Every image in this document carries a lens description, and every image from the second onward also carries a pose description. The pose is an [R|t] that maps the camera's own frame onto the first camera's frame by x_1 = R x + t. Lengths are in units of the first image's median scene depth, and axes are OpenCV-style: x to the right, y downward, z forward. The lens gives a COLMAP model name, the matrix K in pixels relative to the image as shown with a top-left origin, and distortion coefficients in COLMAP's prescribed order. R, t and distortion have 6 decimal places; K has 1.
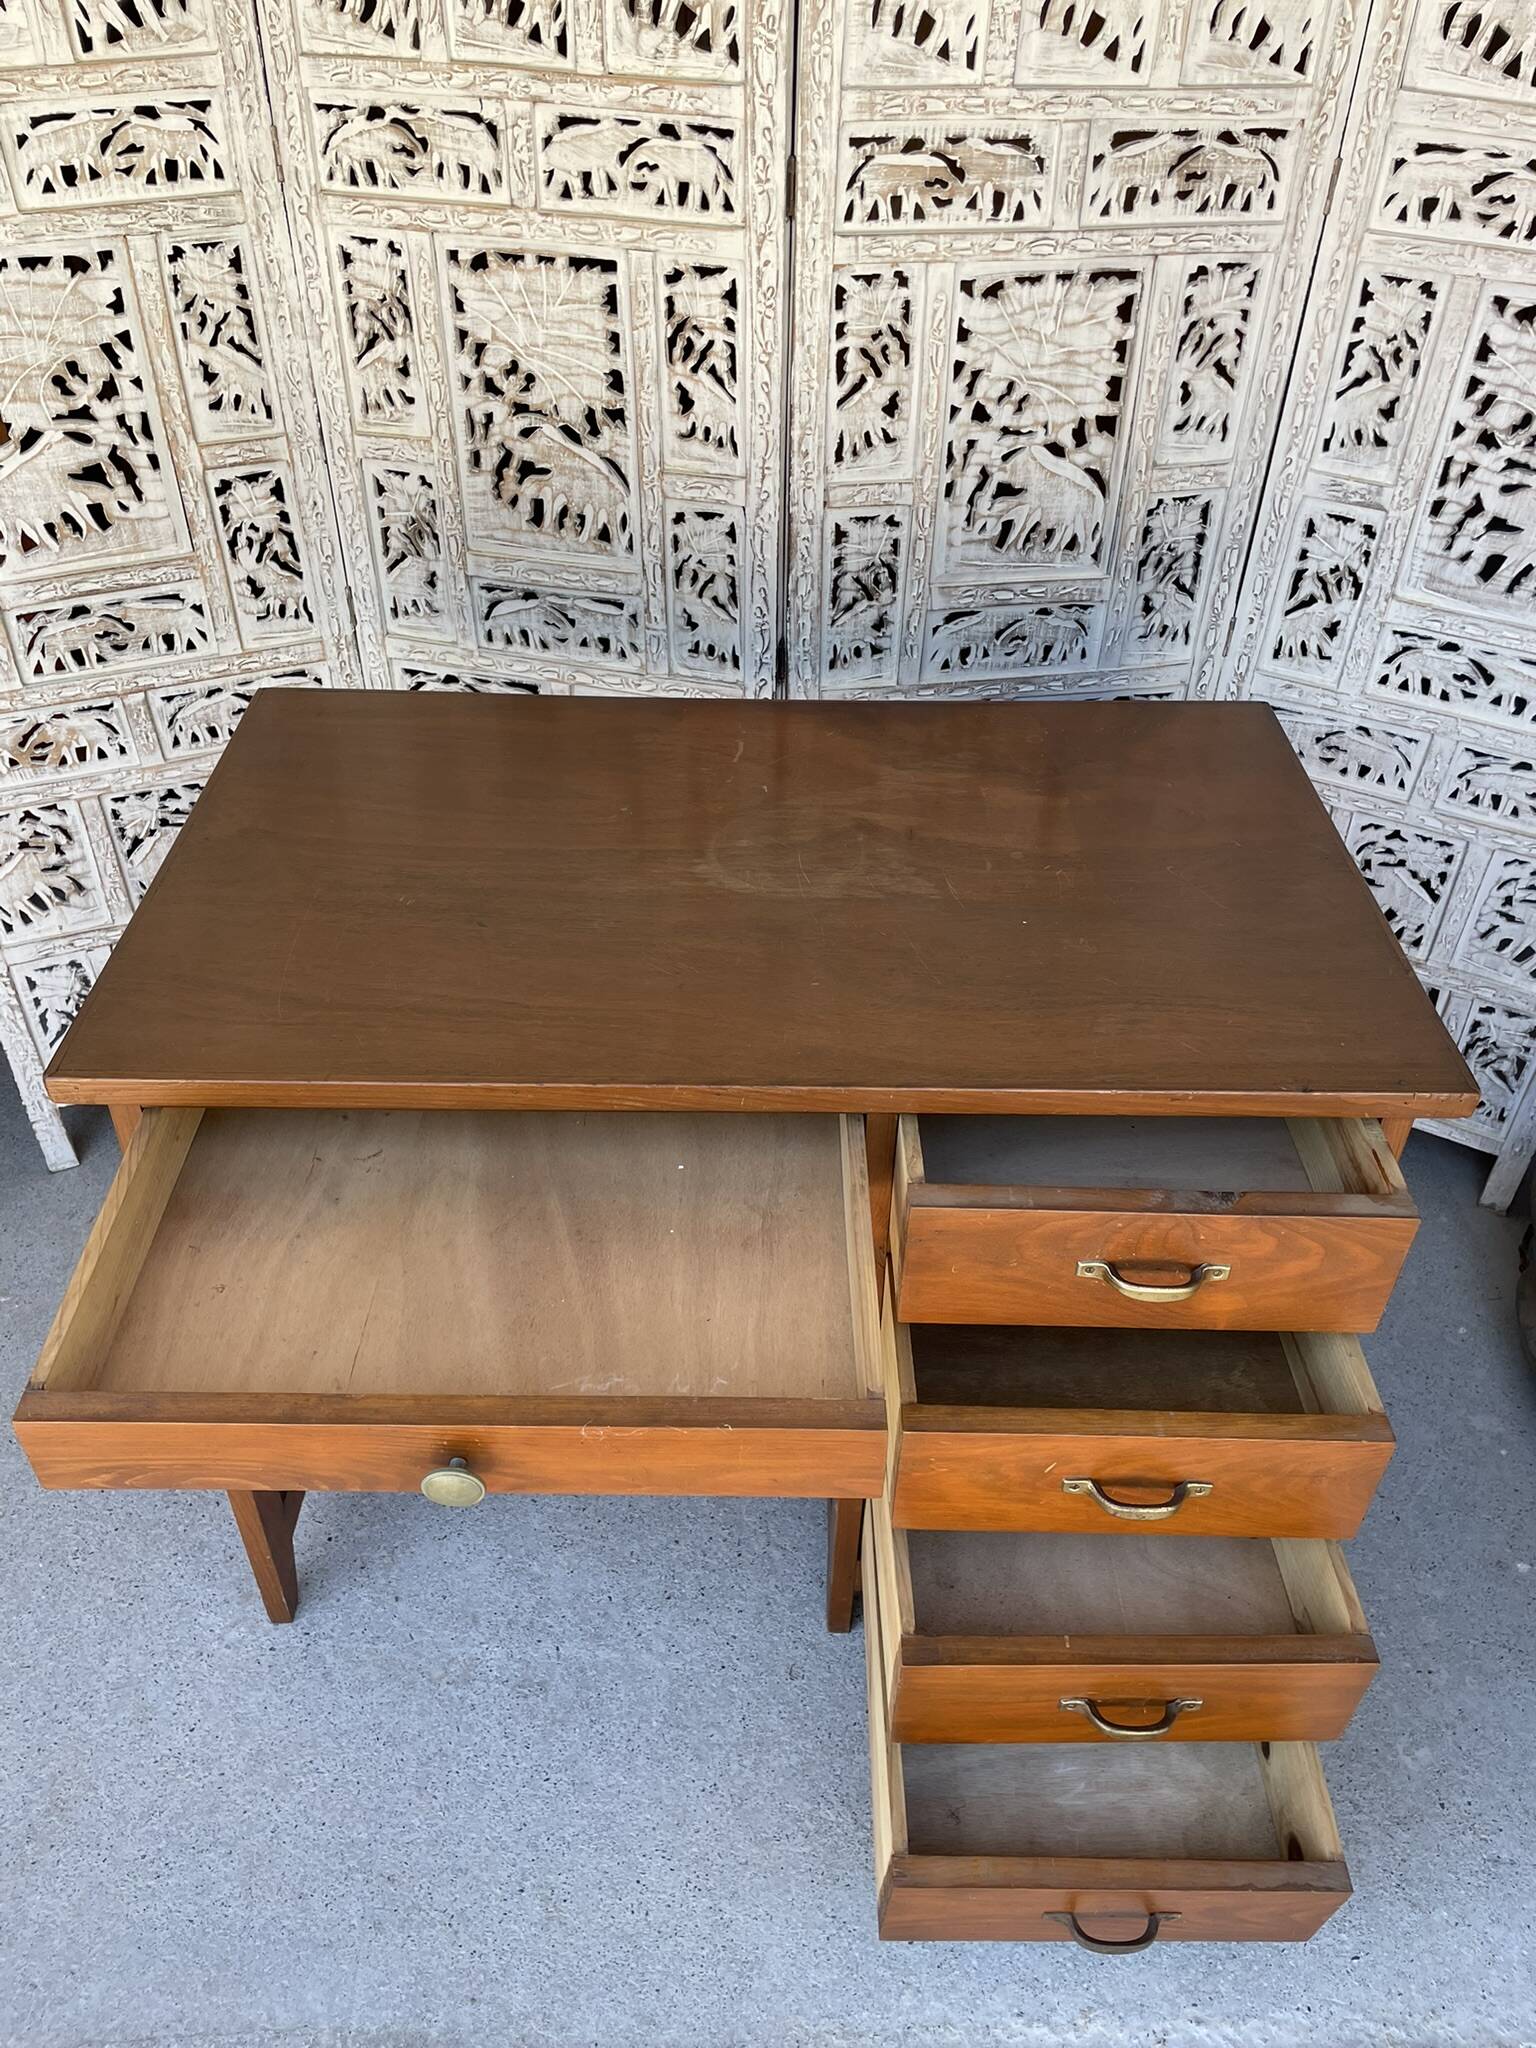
lens RADIAL K [[1562.0, 0, 764.5], [0, 1562.0, 1017.9], [0, 0, 1]] dist [0.076697, -0.108918]
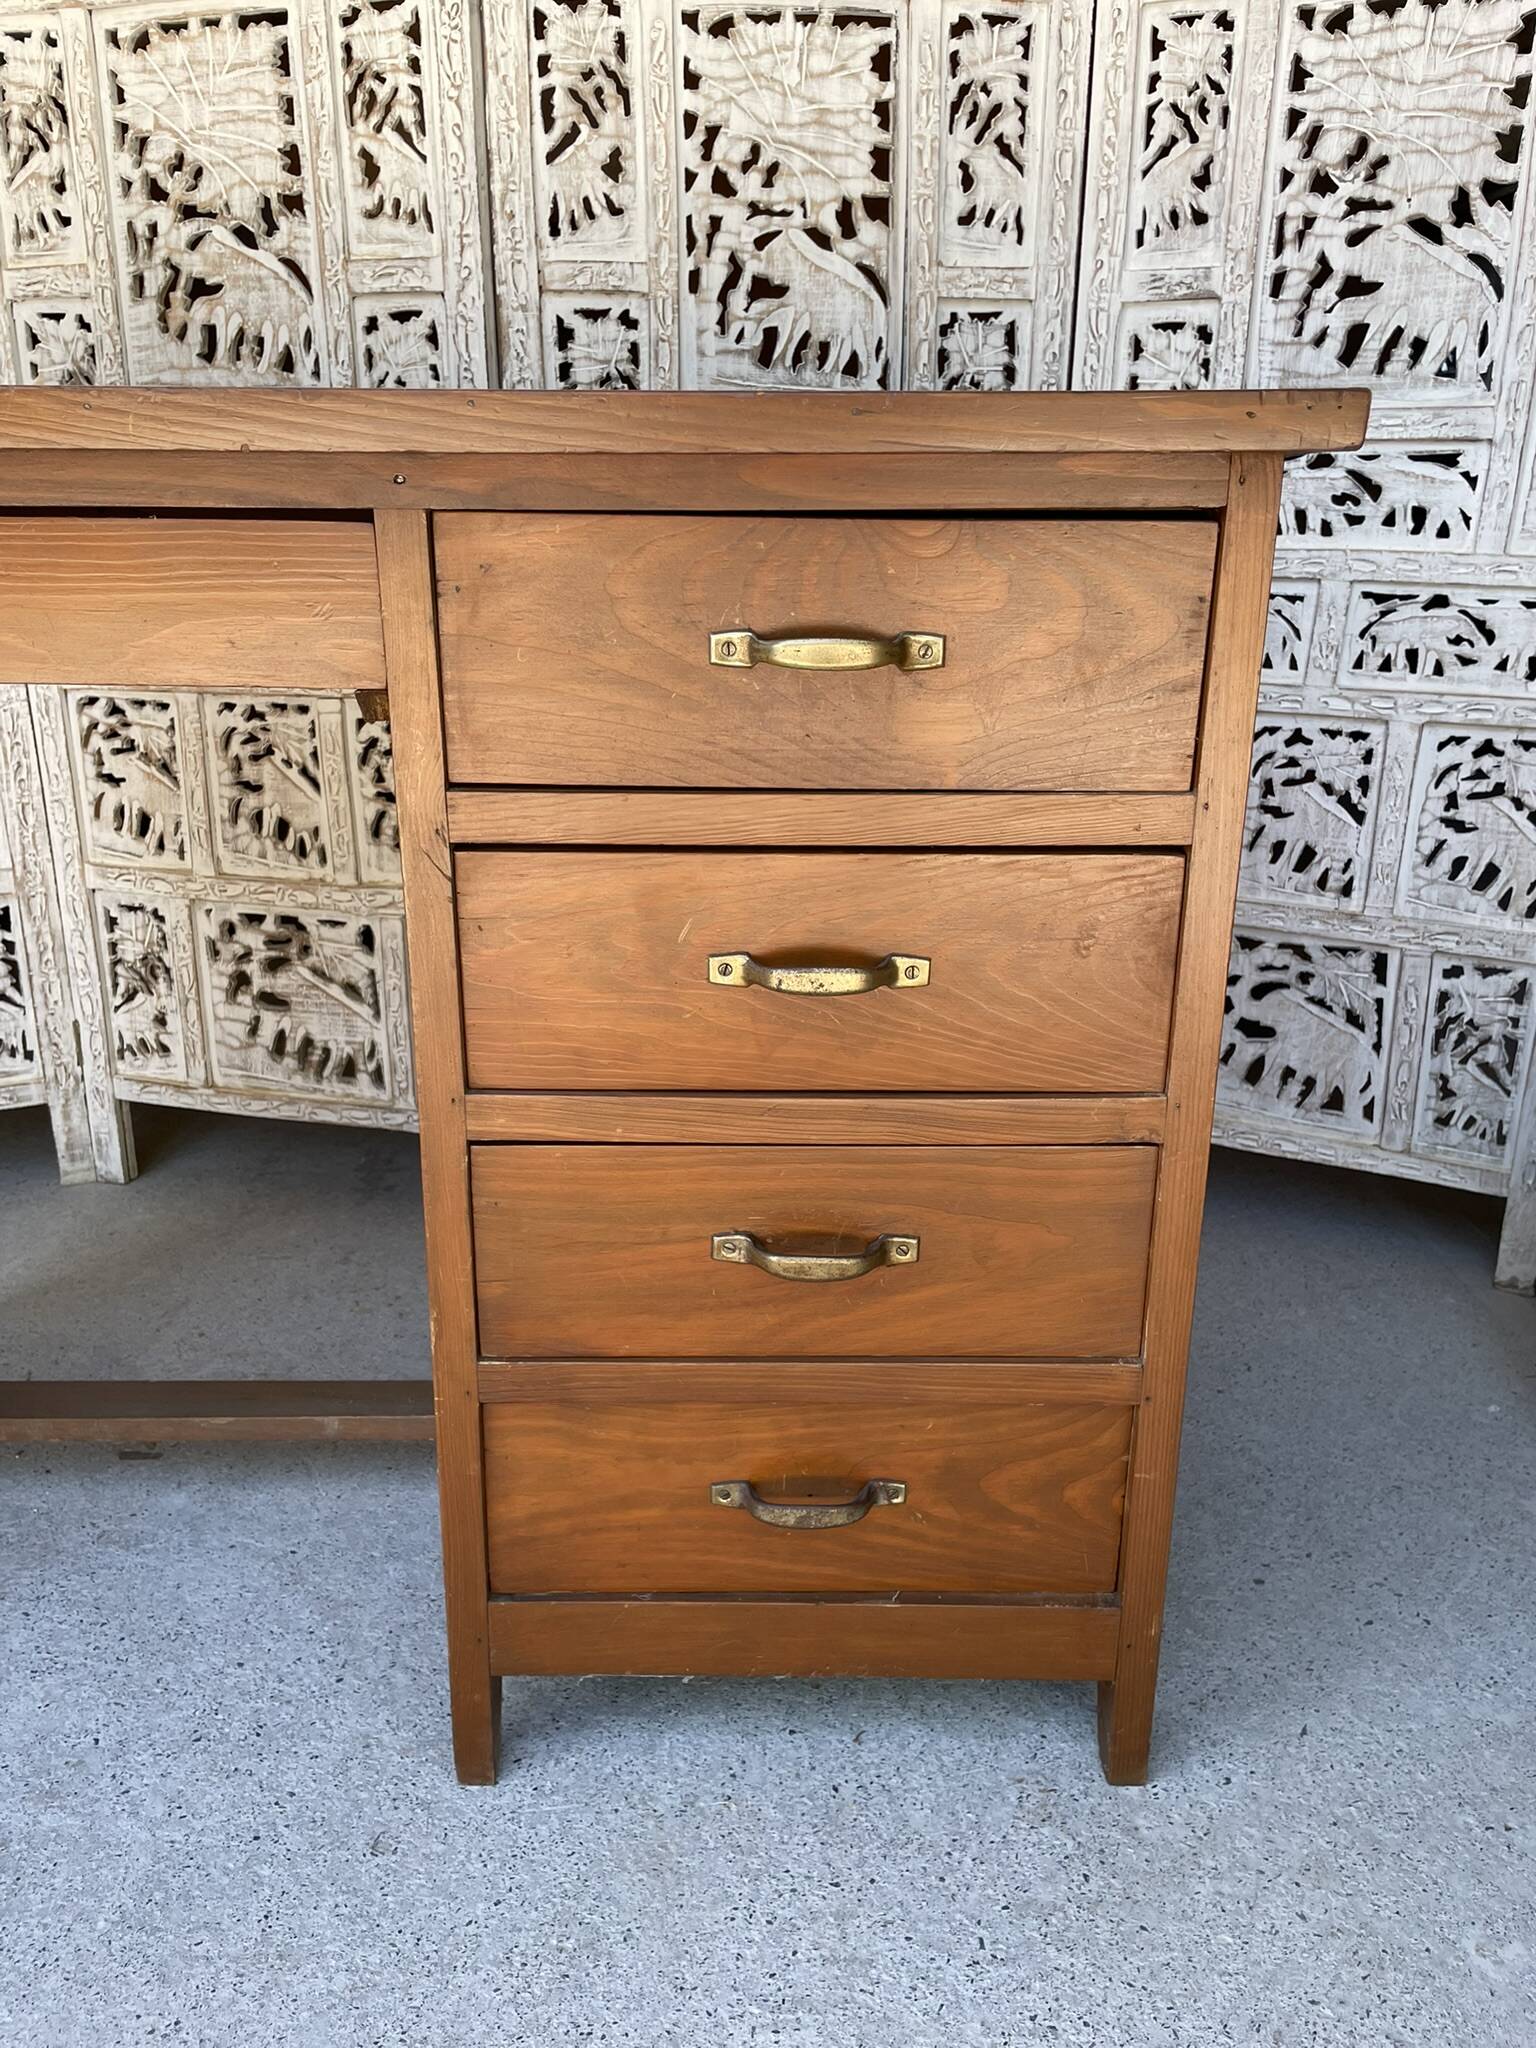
lens RADIAL K [[1562.0, 0, 779.2], [0, 1562.0, 1028.3], [0, 0, 1]] dist [0.076697, -0.108918]
pose [[0.999907, -0.011336, 0.007609, 0.157646], [0.013273, 0.937655, -0.347314, 0.337268], [-0.003197, 0.347382, 0.937718, 0.369100]]
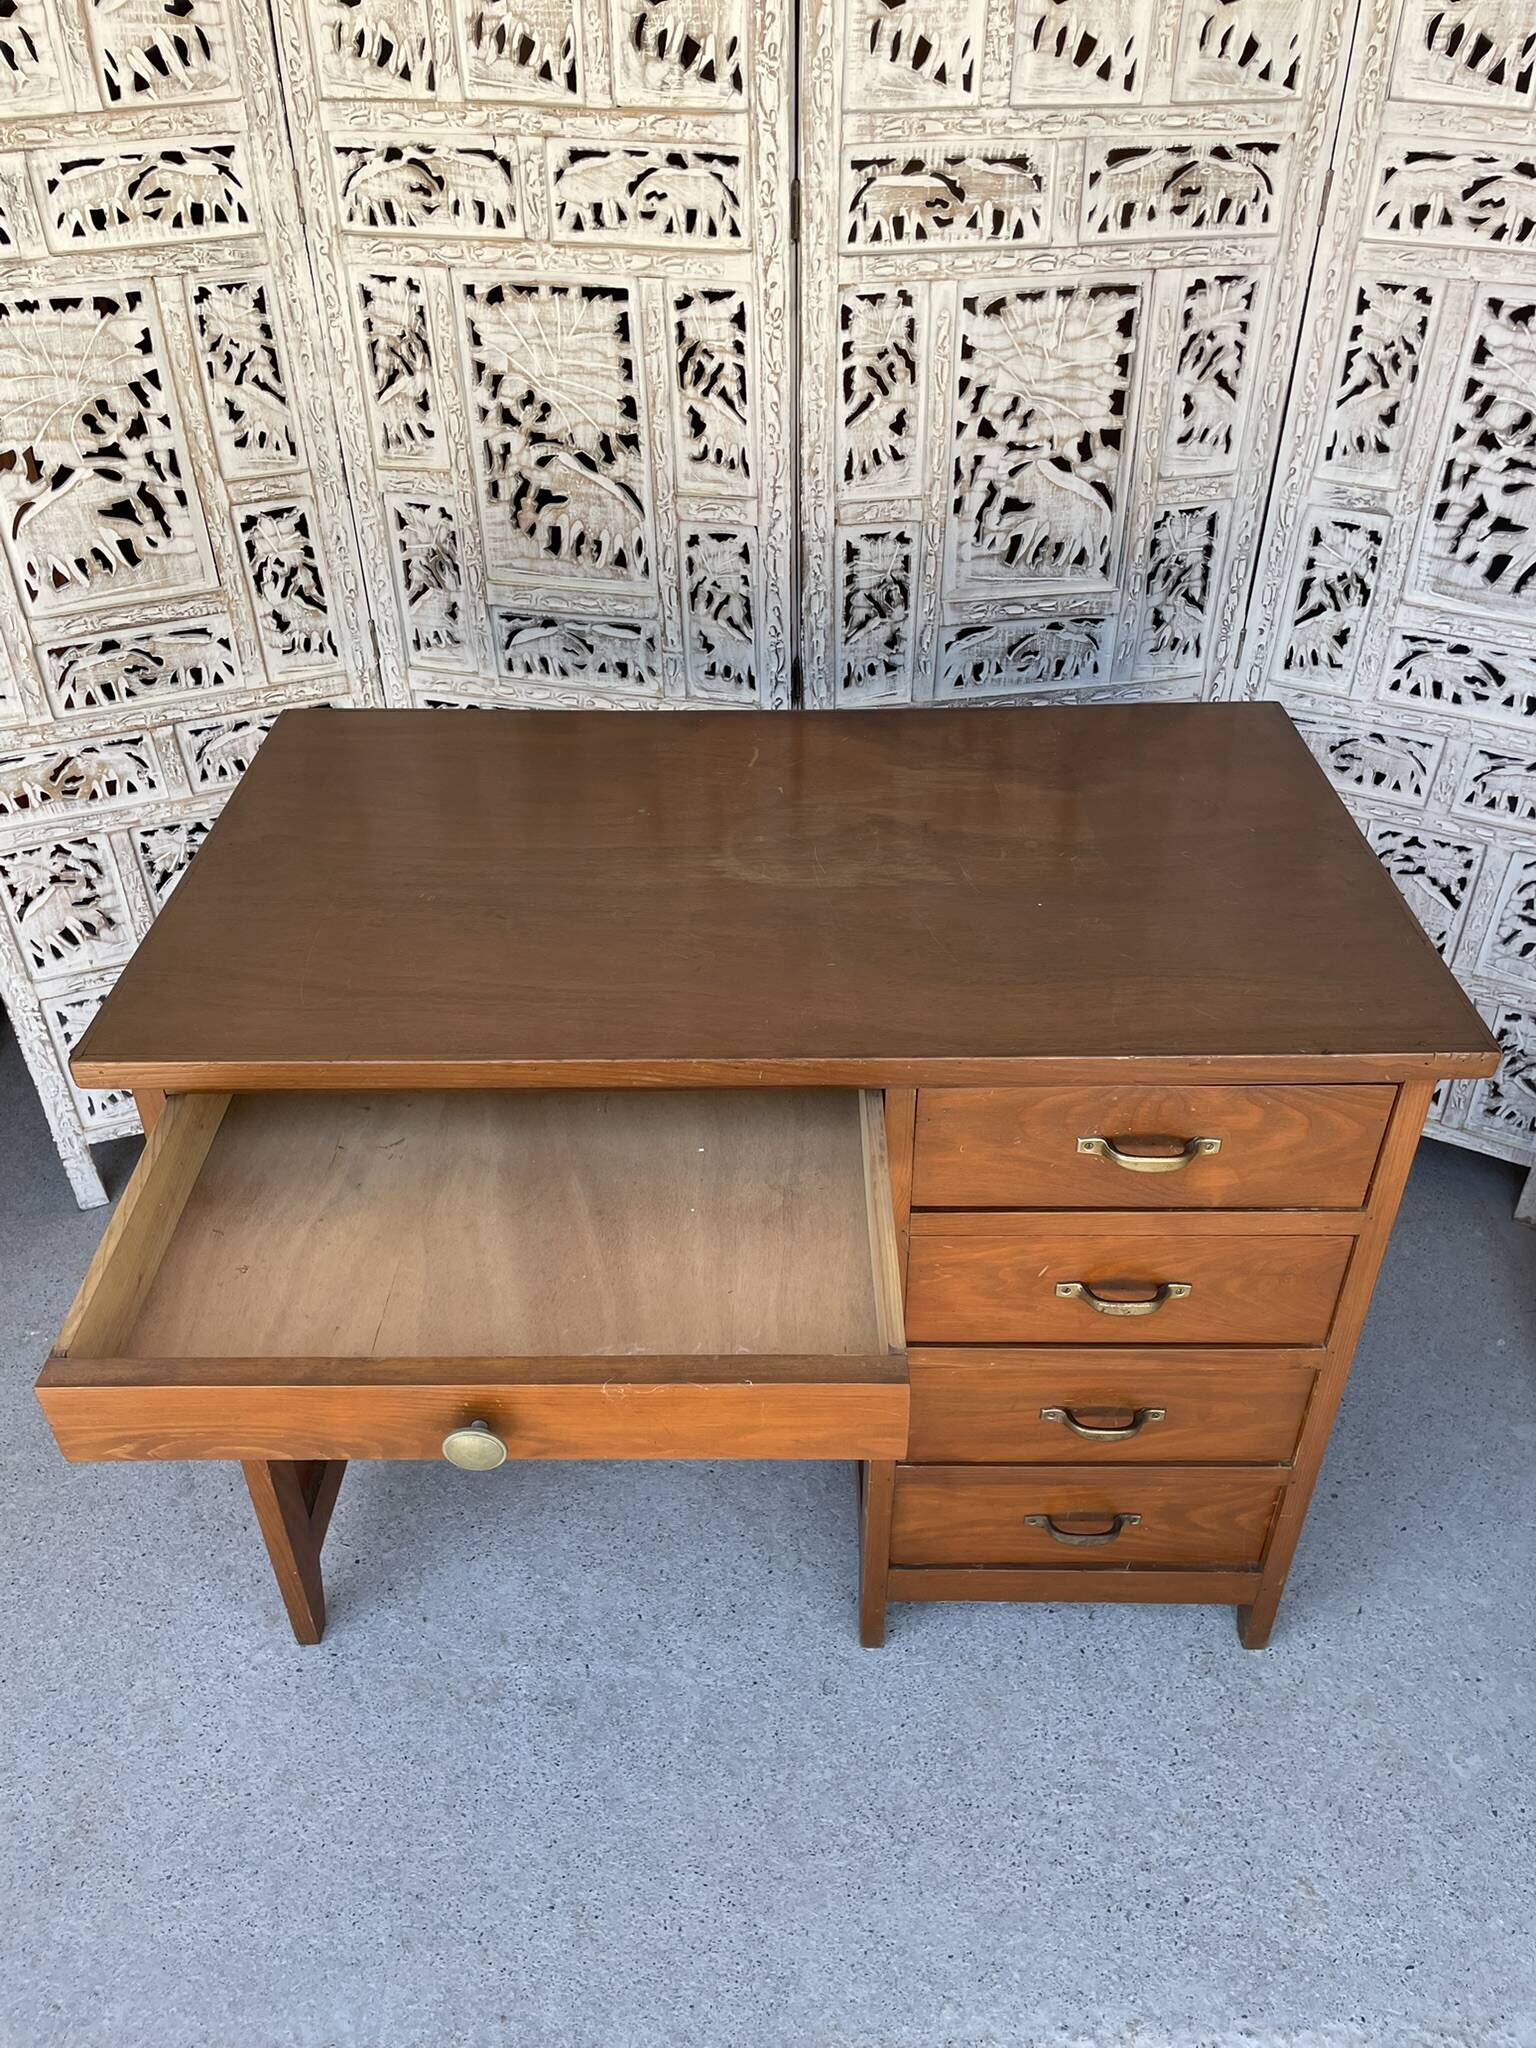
lens RADIAL K [[1562.0, 0, 769.7], [0, 1562.0, 1030.9], [0, 0, 1]] dist [0.076697, -0.108918]
pose [[0.999701, -0.018349, -0.016154, 0.006199], [0.017558, 0.998701, -0.047825, 0.052155], [0.017010, 0.047527, 0.998725, -0.002171]]
